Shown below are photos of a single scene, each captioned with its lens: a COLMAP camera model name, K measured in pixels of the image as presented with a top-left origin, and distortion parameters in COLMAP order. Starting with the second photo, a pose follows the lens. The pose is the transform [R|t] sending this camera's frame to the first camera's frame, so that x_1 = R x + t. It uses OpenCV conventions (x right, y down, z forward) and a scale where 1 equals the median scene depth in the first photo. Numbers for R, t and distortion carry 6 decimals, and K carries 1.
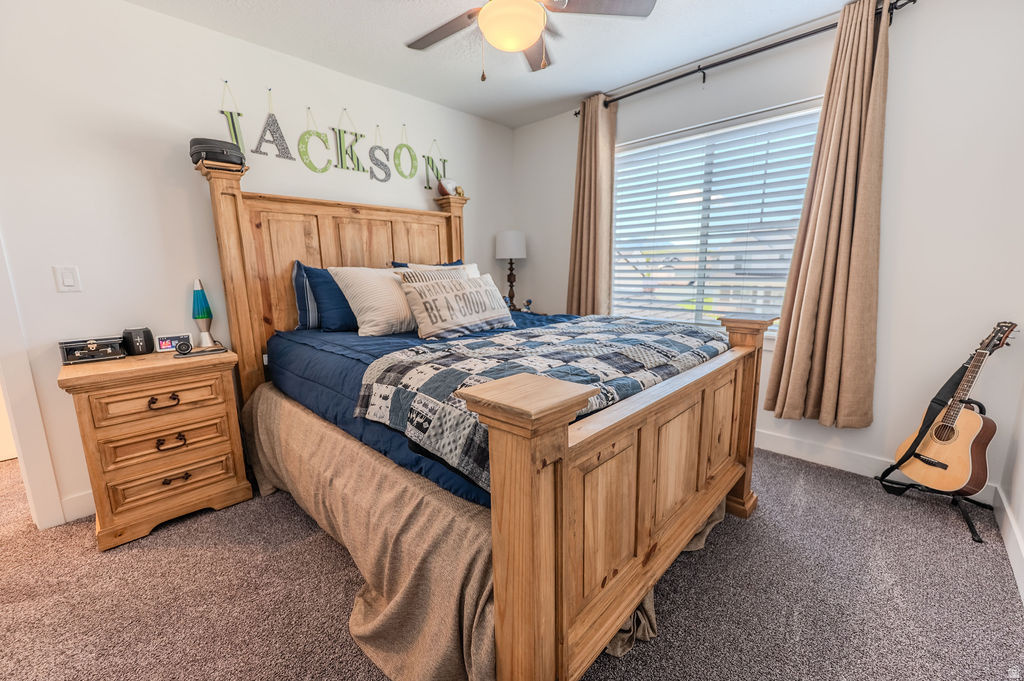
lens RADIAL K [[407.5, 0, 514.2], [0, 407.5, 340.0], [0, 0, 1]] dist [-0.001685, 0.000207]
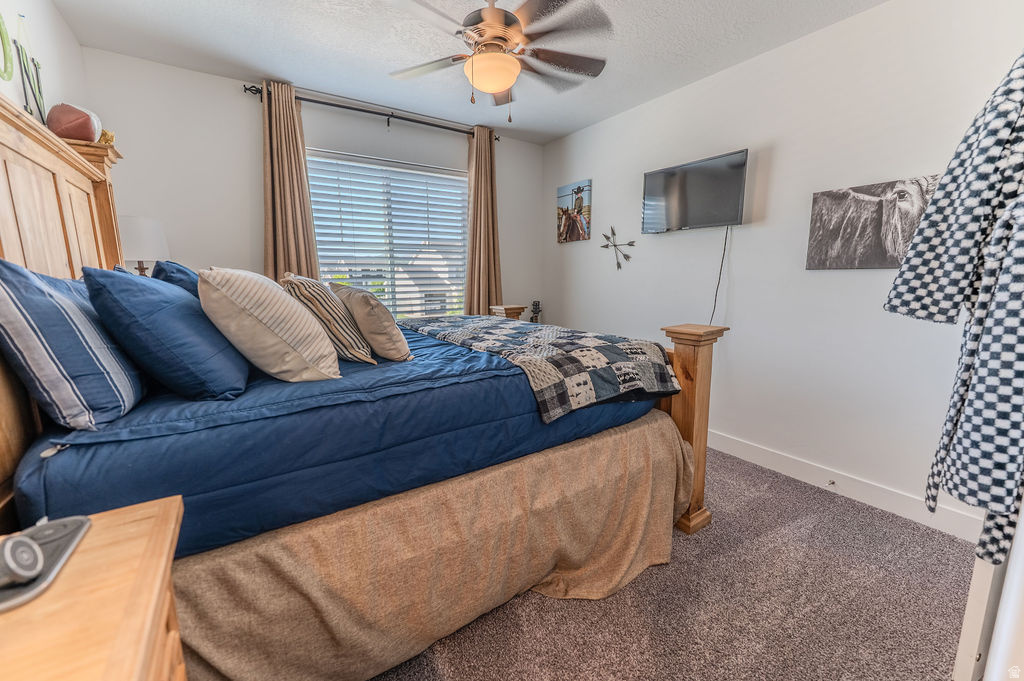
lens RADIAL K [[407.5, 0, 514.2], [0, 407.5, 340.0], [0, 0, 1]] dist [-0.001685, 0.000207]
pose [[0.218755, -0.141871, 0.965411, -0.730231], [0.162643, 0.980835, 0.107284, -0.071737], [-0.962130, 0.133548, 0.237637, 0.432418]]
